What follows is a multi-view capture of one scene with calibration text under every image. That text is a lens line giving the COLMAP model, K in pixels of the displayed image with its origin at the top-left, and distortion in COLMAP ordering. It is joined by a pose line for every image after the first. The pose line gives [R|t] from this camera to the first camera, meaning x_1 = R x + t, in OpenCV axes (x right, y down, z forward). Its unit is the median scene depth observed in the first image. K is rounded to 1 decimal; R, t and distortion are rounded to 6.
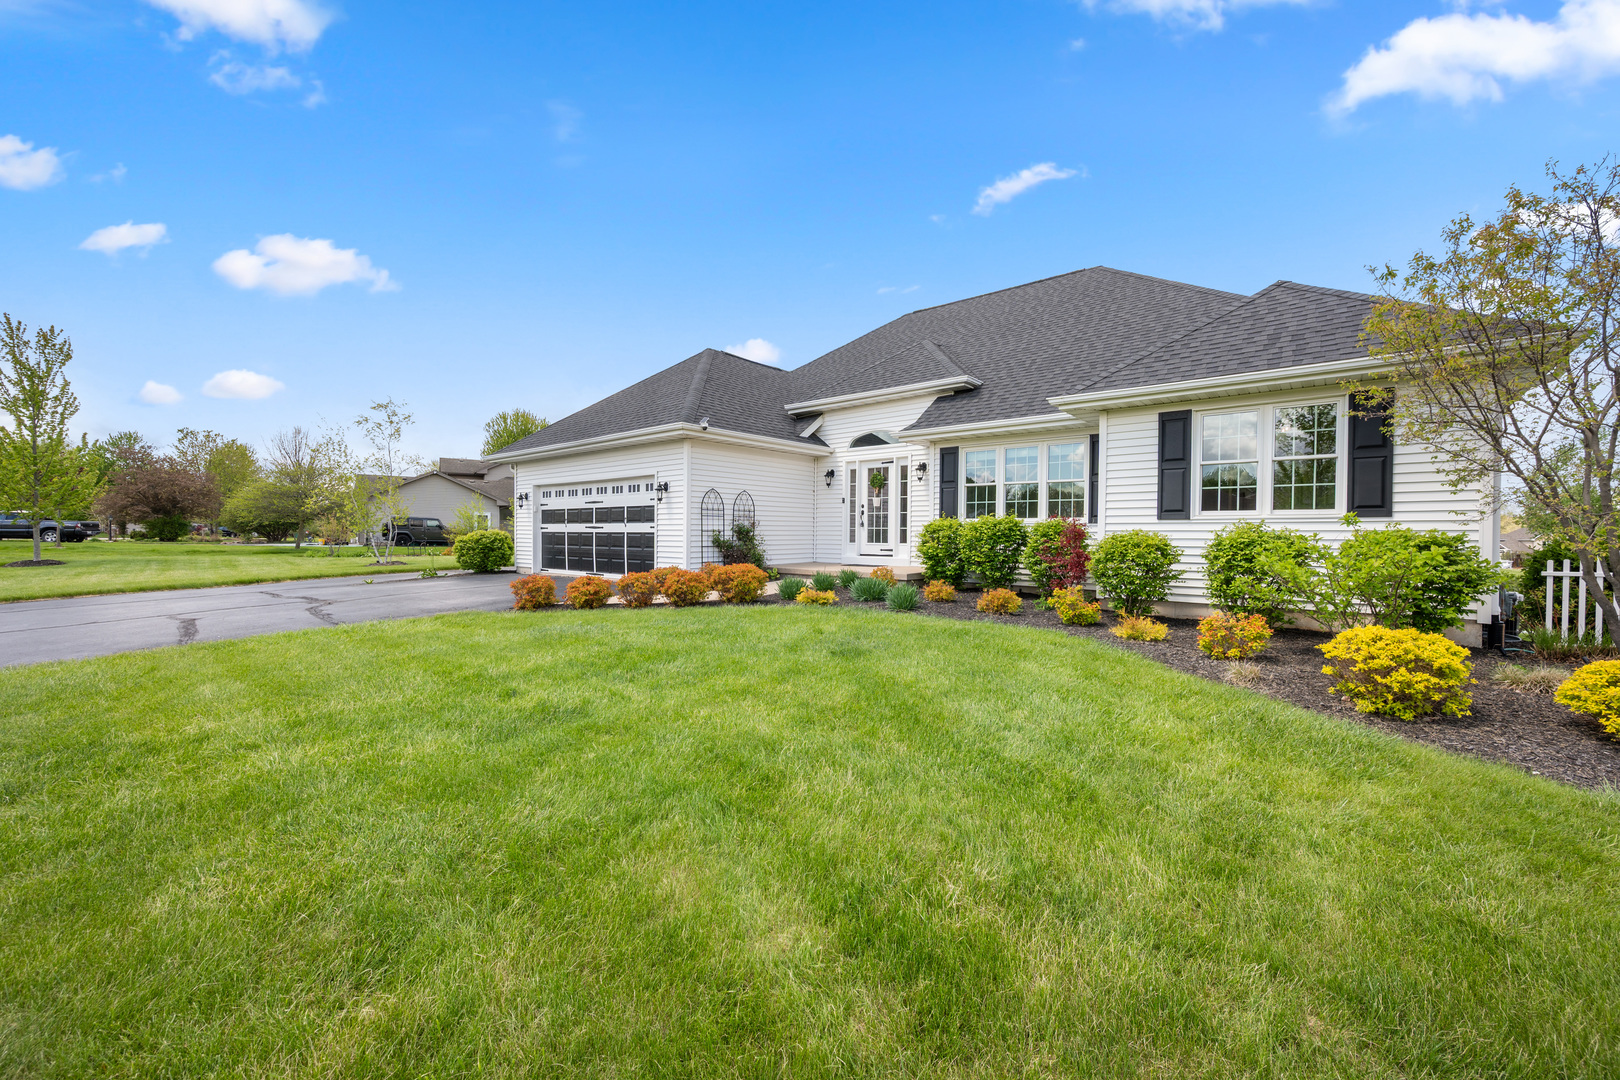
lens RADIAL K [[625.3, 0, 808.2], [0, 625.3, 535.3], [0, 0, 1]] dist [0.000515, 0.000004]
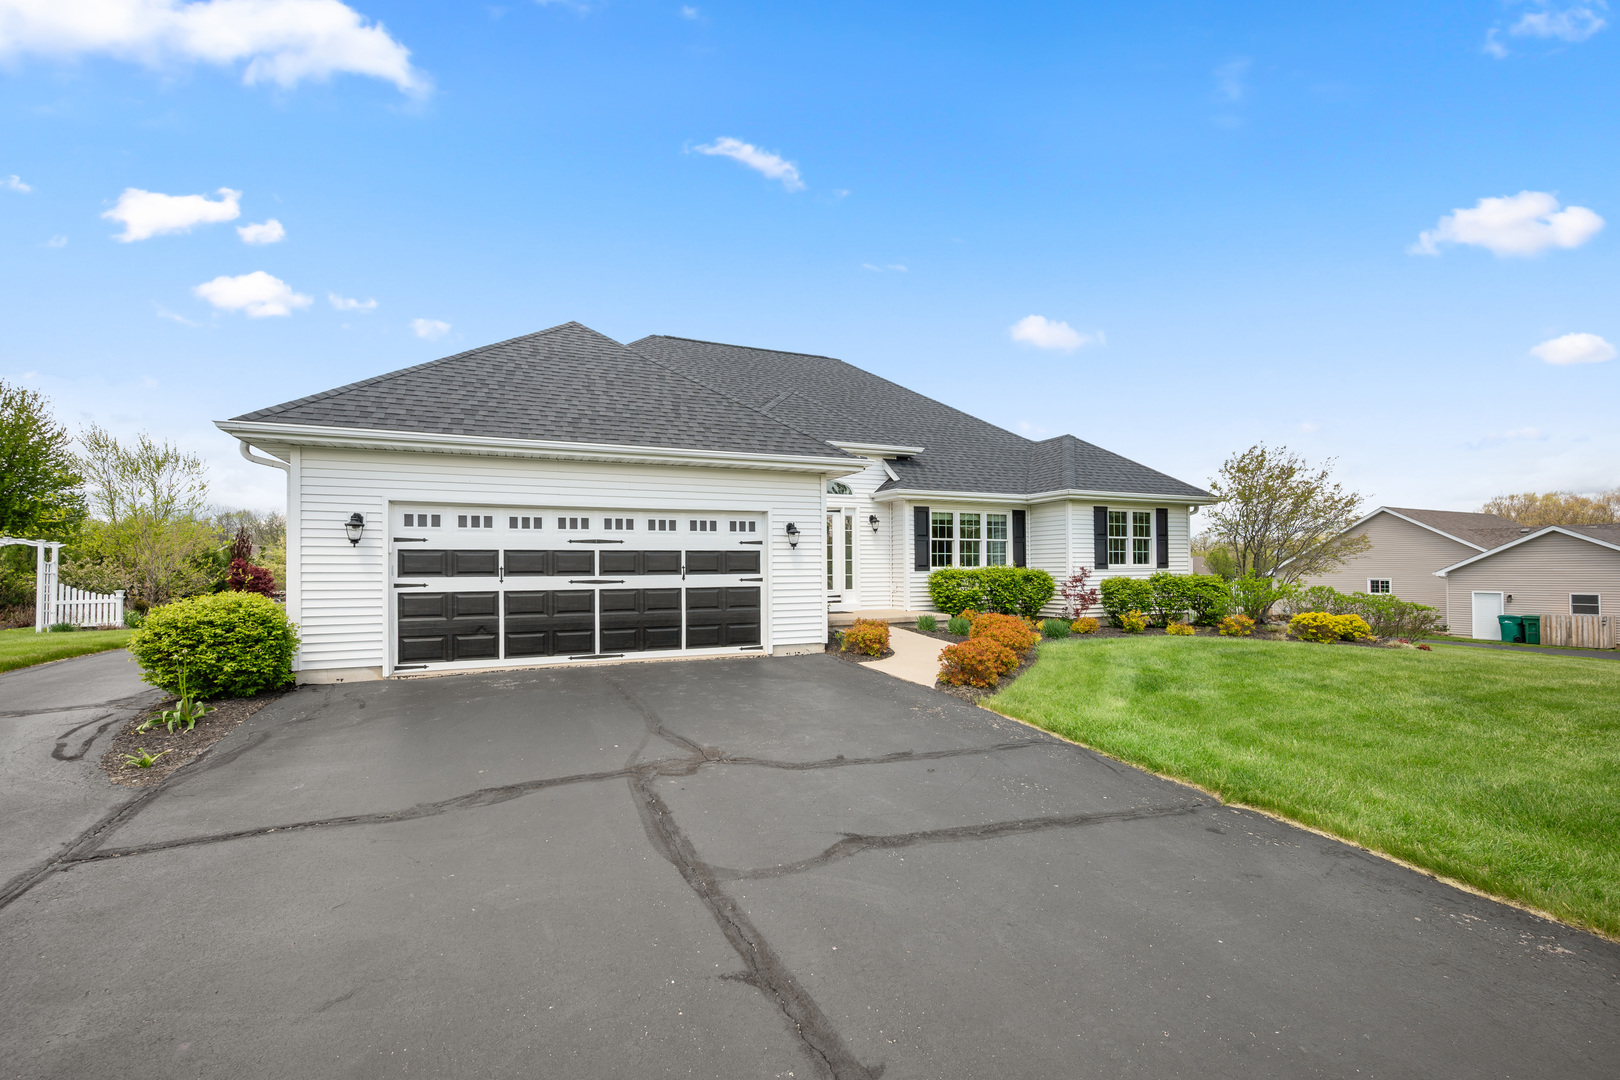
lens RADIAL K [[709.1, 0, 811.2], [0, 709.1, 552.0], [0, 0, 1]] dist [-0.001517, -0.000005]
pose [[0.436379, 0.012498, 0.899676, -0.894382], [0.014825, 0.999668, -0.021078, -0.024584], [-0.899641, 0.022536, 0.436049, 0.504960]]
